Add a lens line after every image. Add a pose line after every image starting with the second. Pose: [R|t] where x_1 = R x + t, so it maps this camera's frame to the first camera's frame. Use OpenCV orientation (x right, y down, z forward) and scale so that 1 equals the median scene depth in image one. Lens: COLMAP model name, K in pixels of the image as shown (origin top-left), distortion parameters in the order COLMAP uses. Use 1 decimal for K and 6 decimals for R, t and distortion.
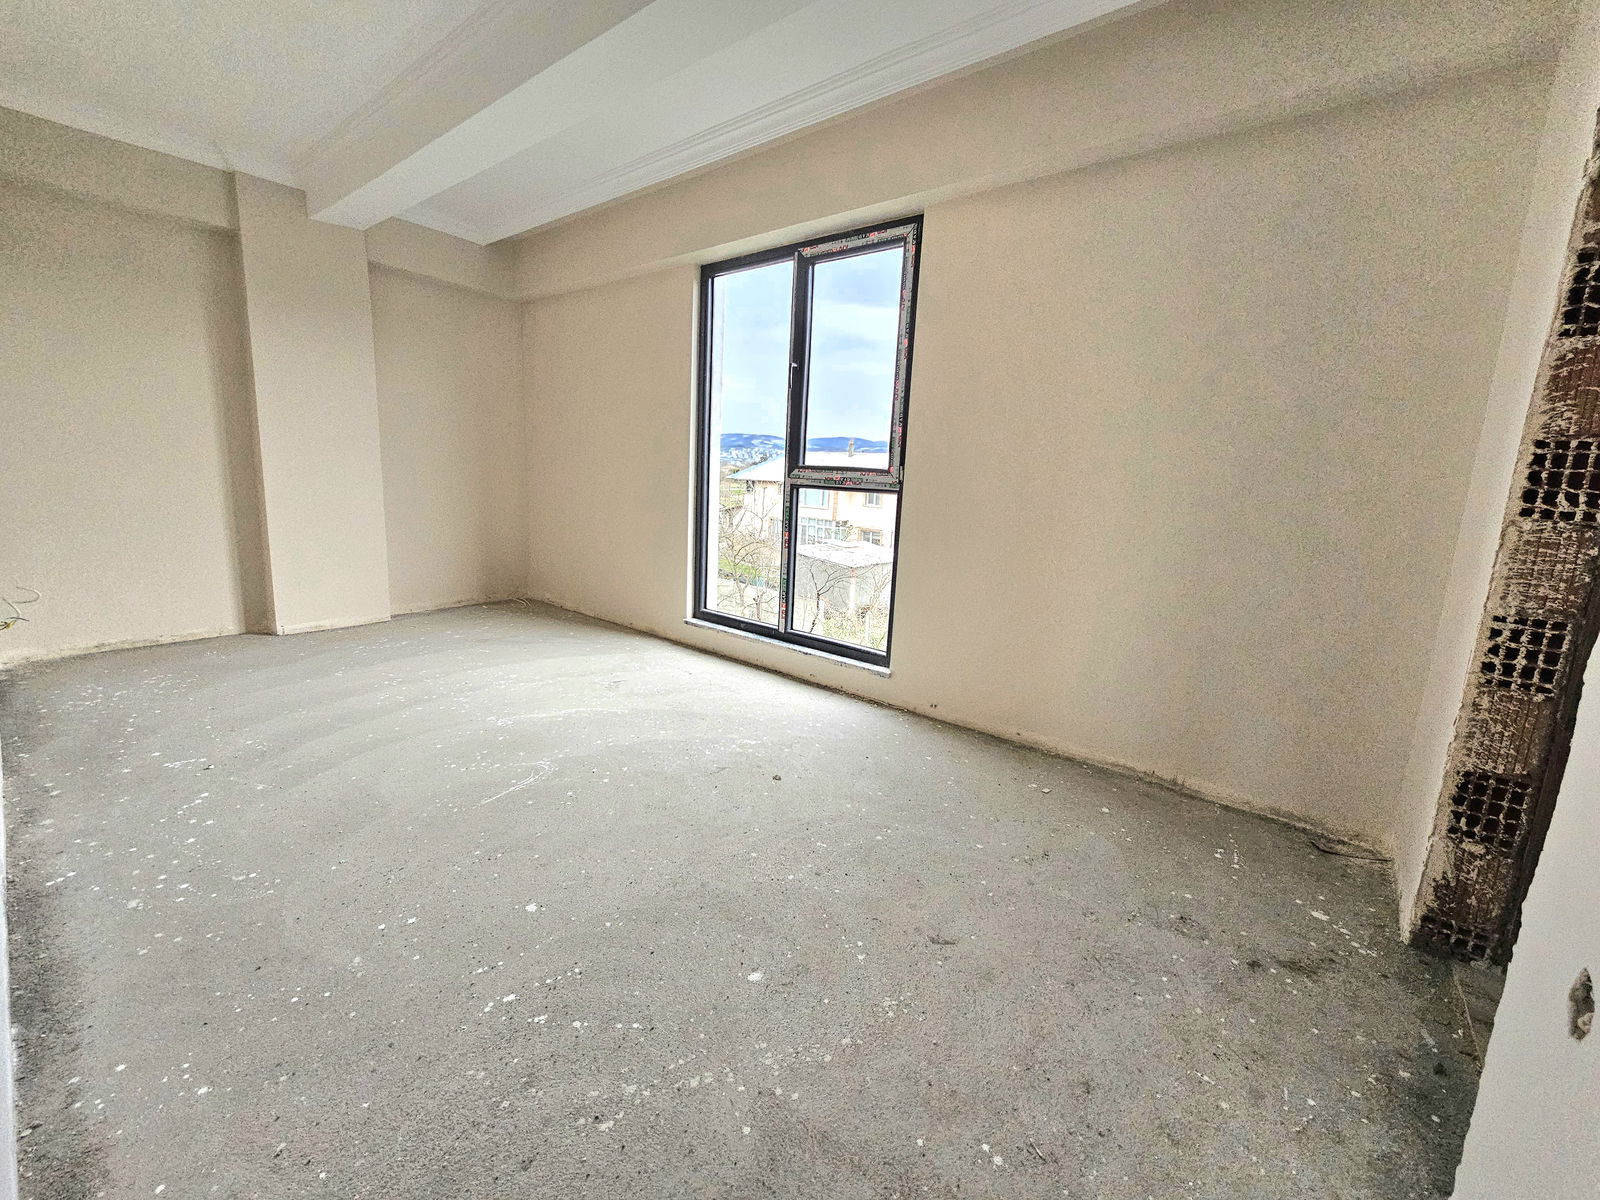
lens RADIAL K [[652.7, 0, 800.9], [0, 652.7, 583.2], [0, 0, 1]] dist [0.001336, 0.000616]
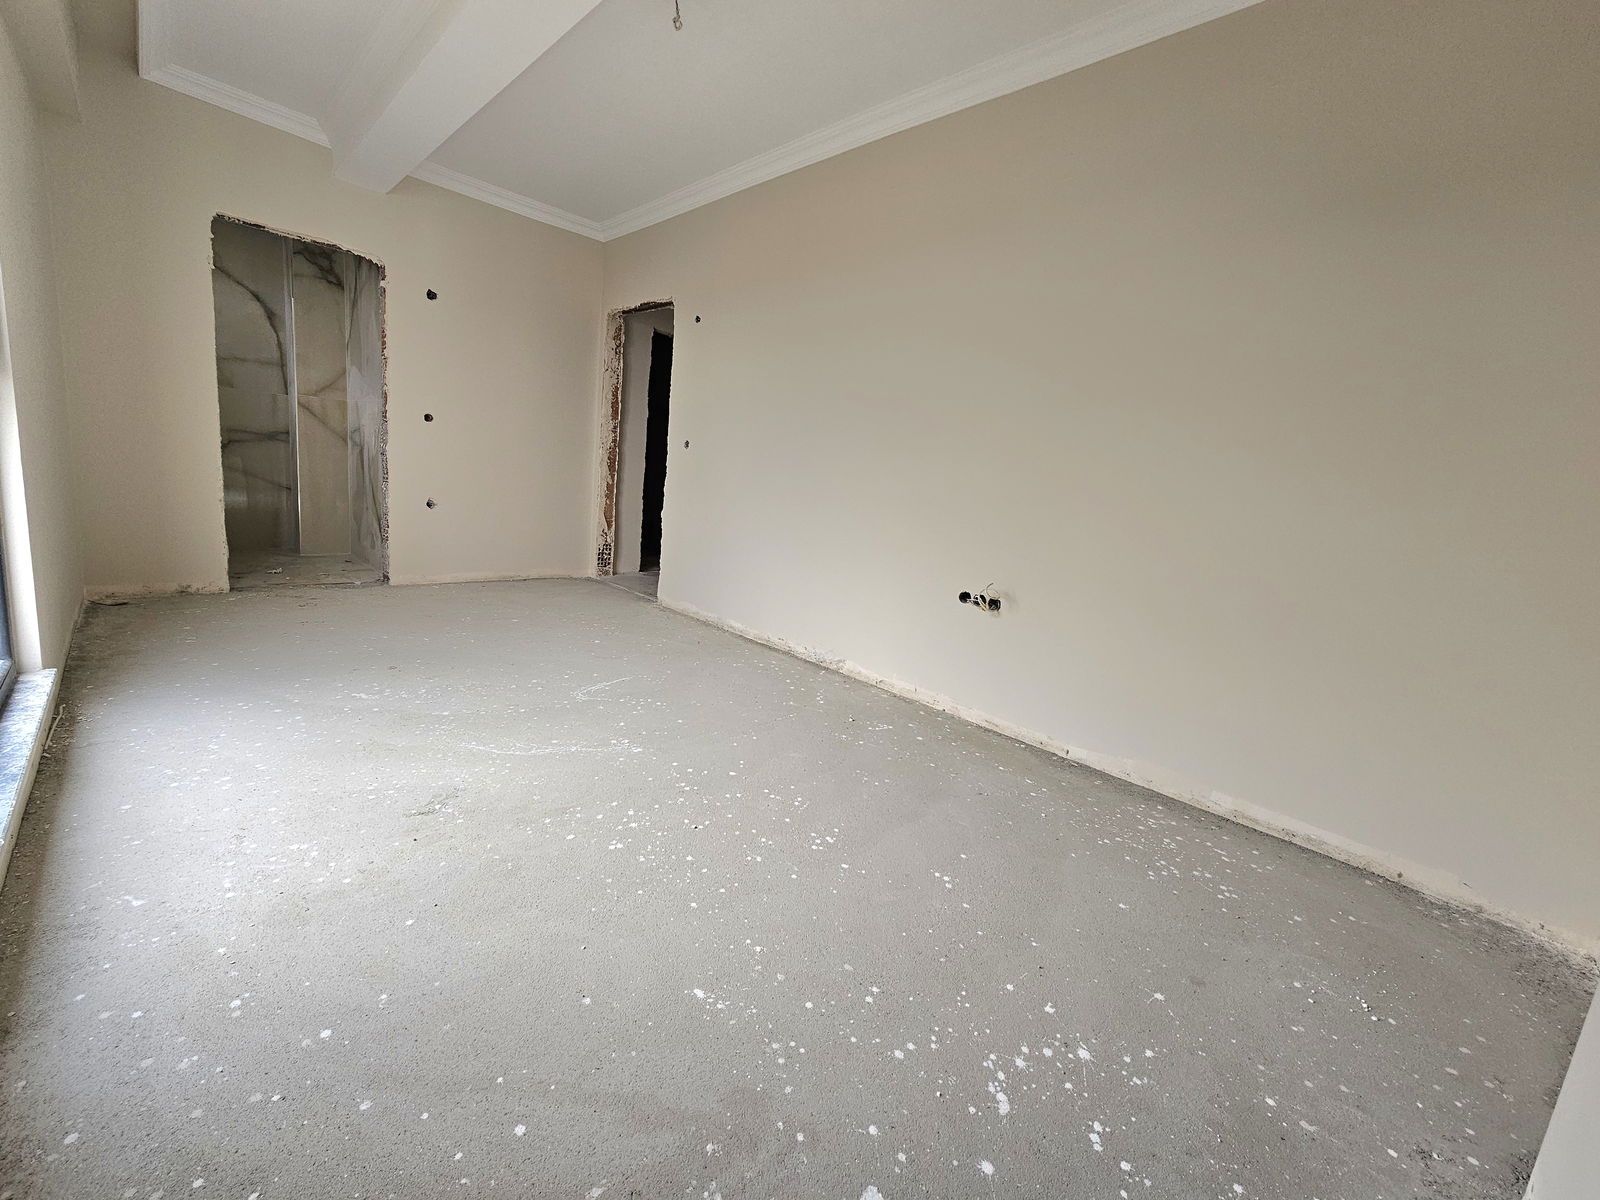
lens RADIAL K [[652.7, 0, 800.9], [0, 652.7, 583.2], [0, 0, 1]] dist [0.001336, 0.000616]
pose [[-0.984314, -0.155184, 0.083930, -0.746143], [-0.119067, 0.935358, 0.333060, -0.288193], [-0.130190, 0.317842, -0.939163, 1.750572]]
